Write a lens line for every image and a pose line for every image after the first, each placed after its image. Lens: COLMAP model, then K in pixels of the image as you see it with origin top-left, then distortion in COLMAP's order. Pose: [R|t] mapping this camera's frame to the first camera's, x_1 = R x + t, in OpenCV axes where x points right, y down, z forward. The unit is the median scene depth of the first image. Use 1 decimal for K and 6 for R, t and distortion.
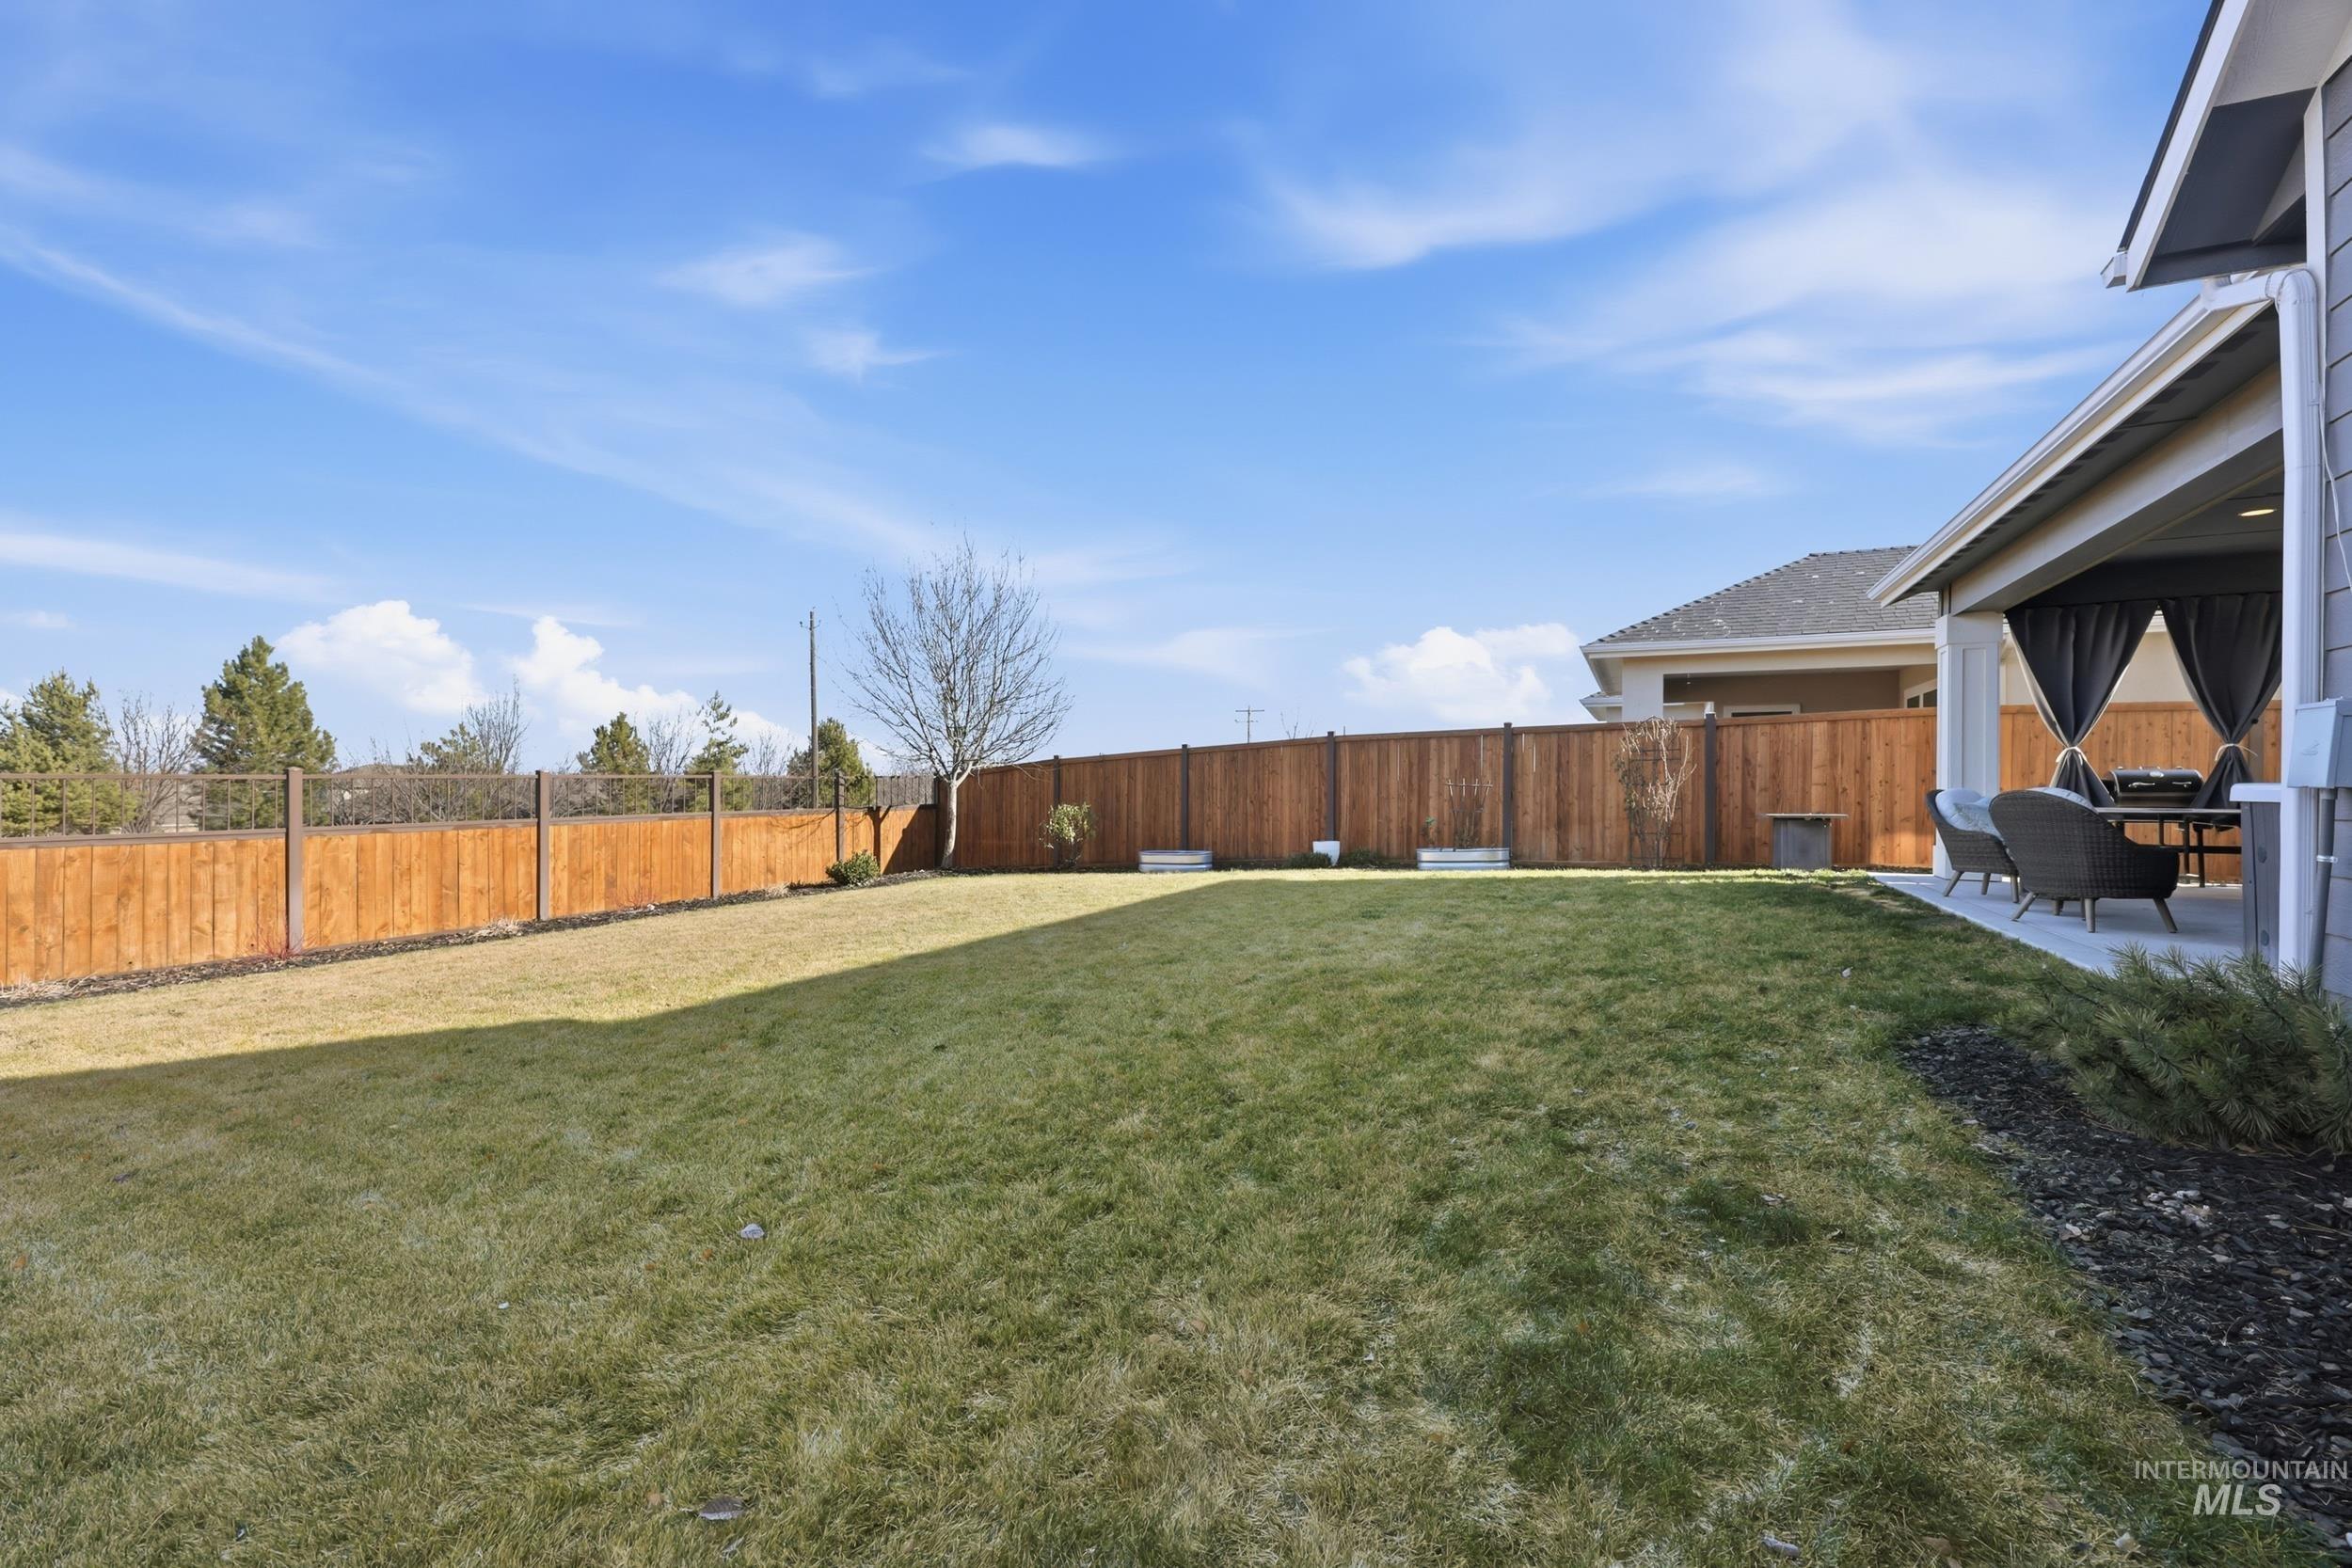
lens RADIAL K [[952.3, 0, 1161.7], [0, 952.3, 784.4], [0, 0, 1]] dist [-0.001522, -0.000038]
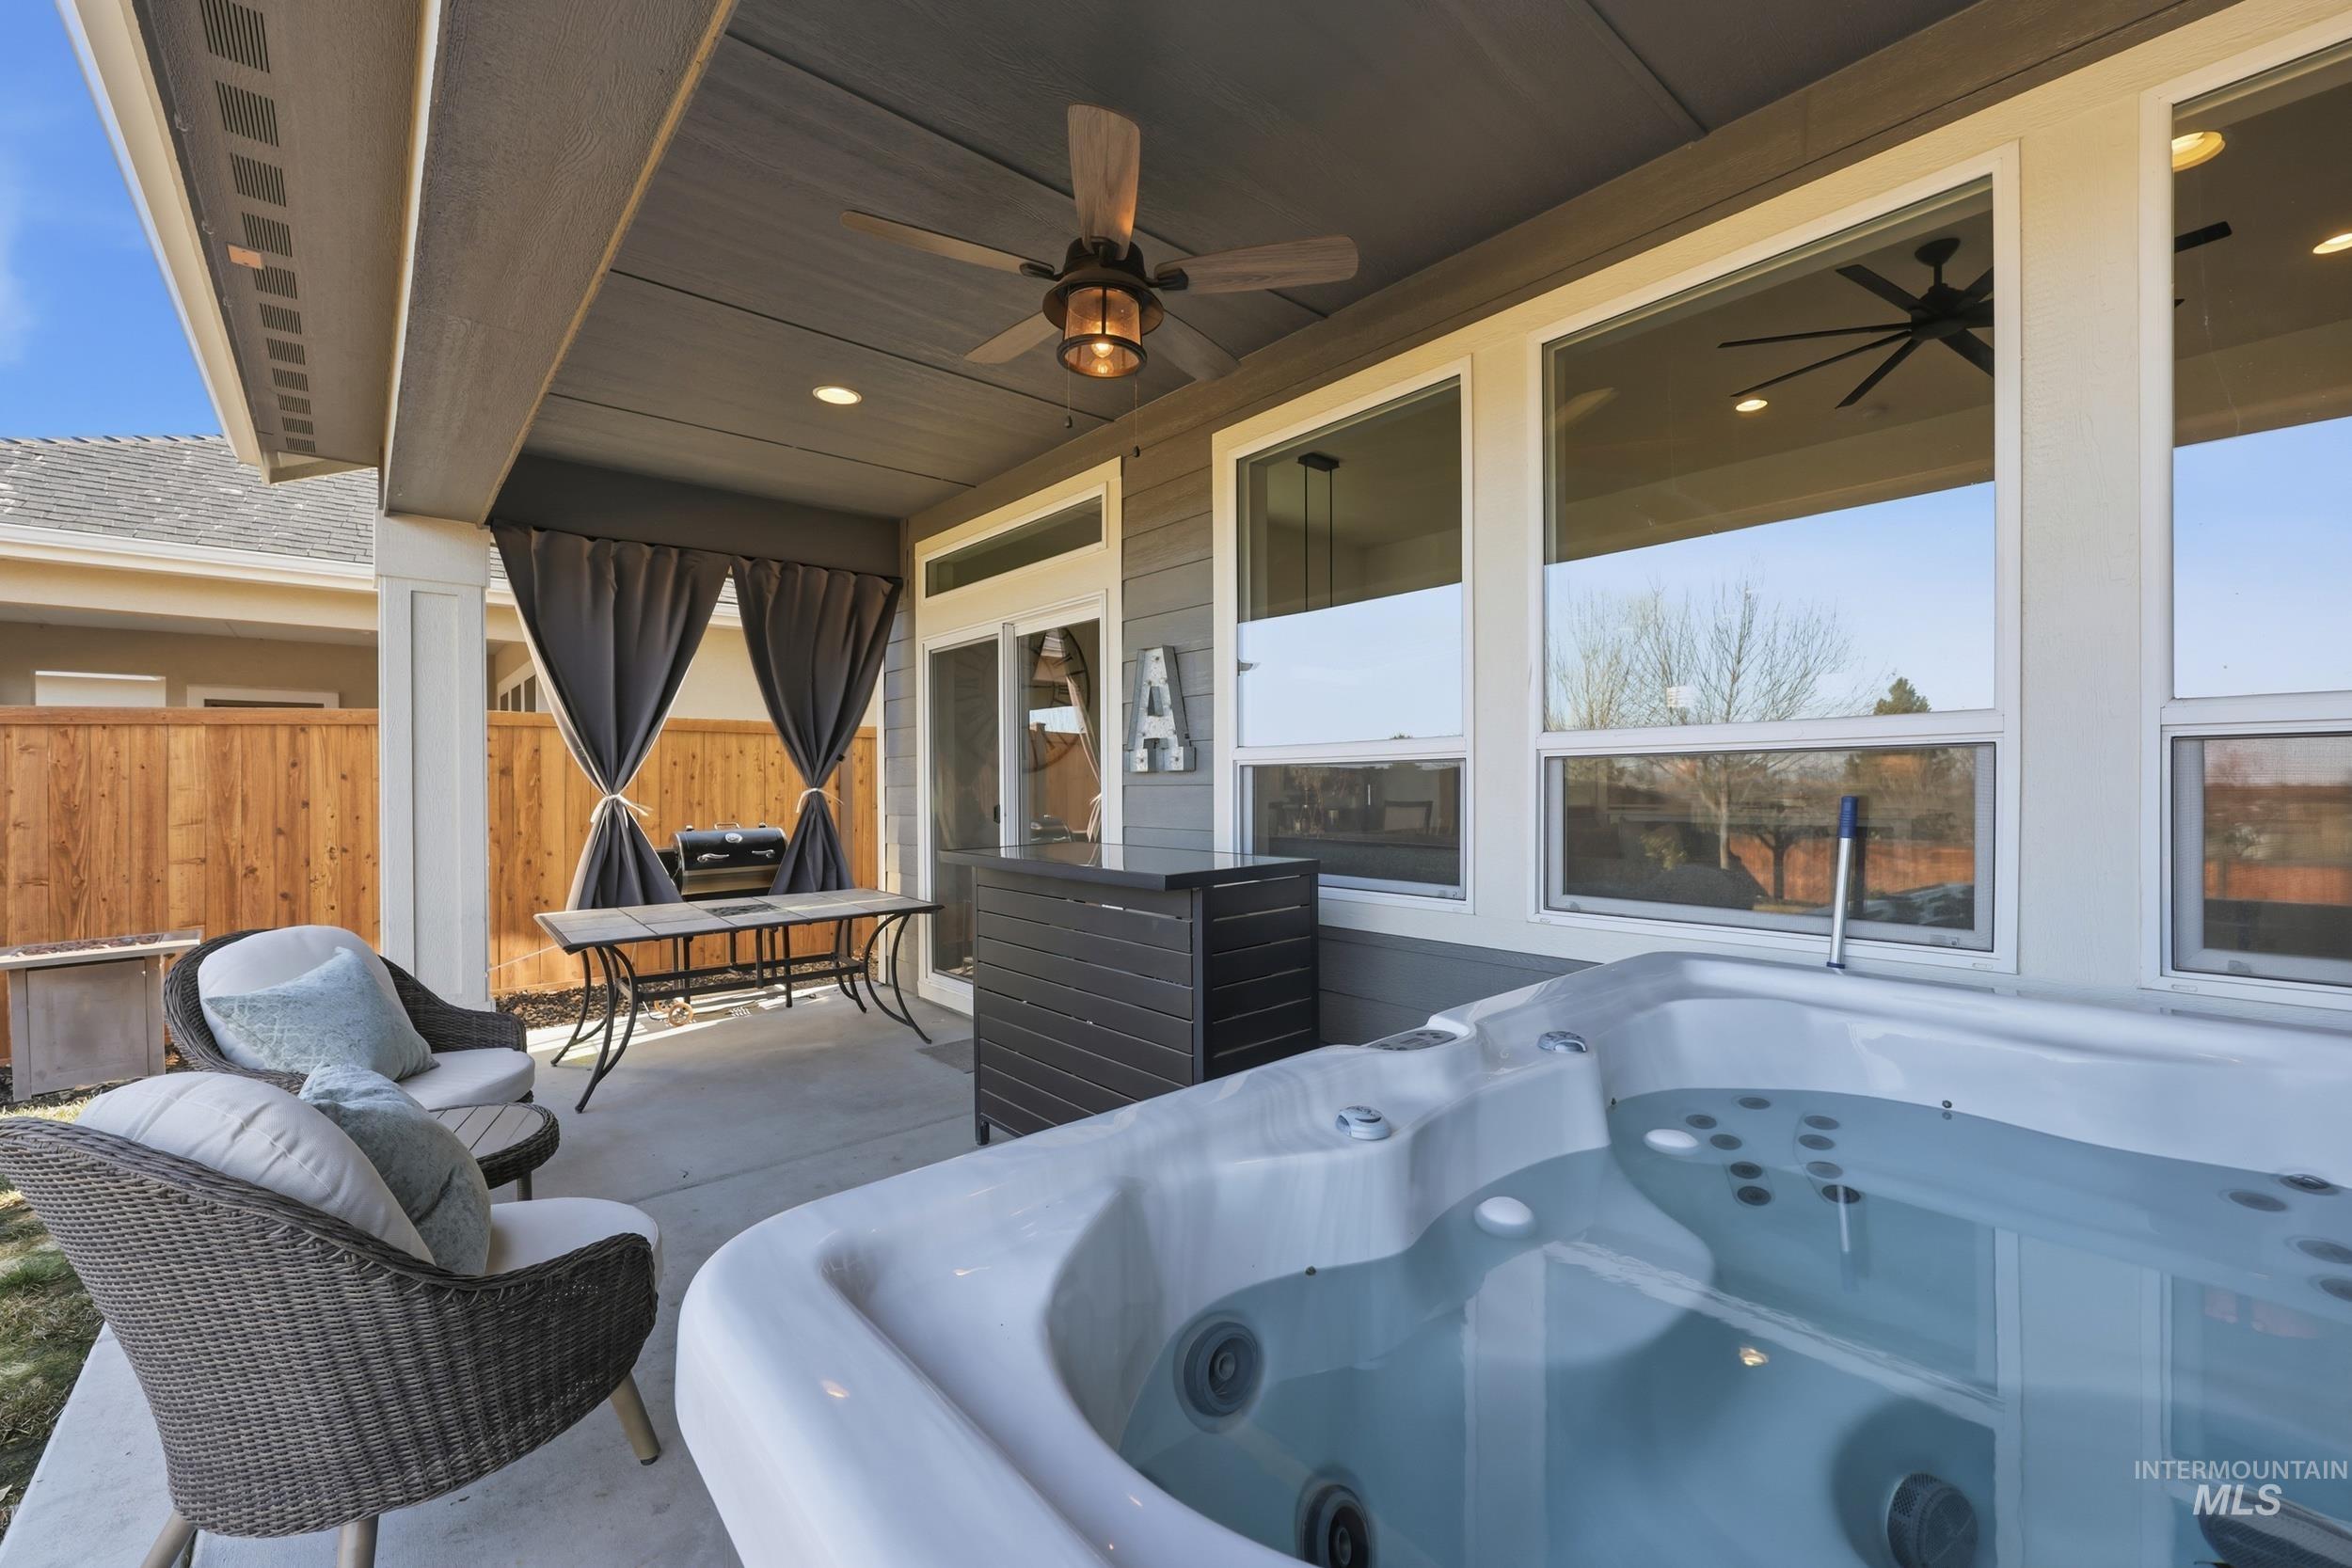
lens RADIAL K [[952.3, 0, 1169.5], [0, 952.3, 785.1], [0, 0, 1]] dist [-0.001522, -0.000038]
pose [[0.387089, -0.010389, 0.921984, 0.567738], [0.007268, 0.999940, 0.008216, -0.047238], [-0.922014, 0.003521, 0.387141, 0.481458]]
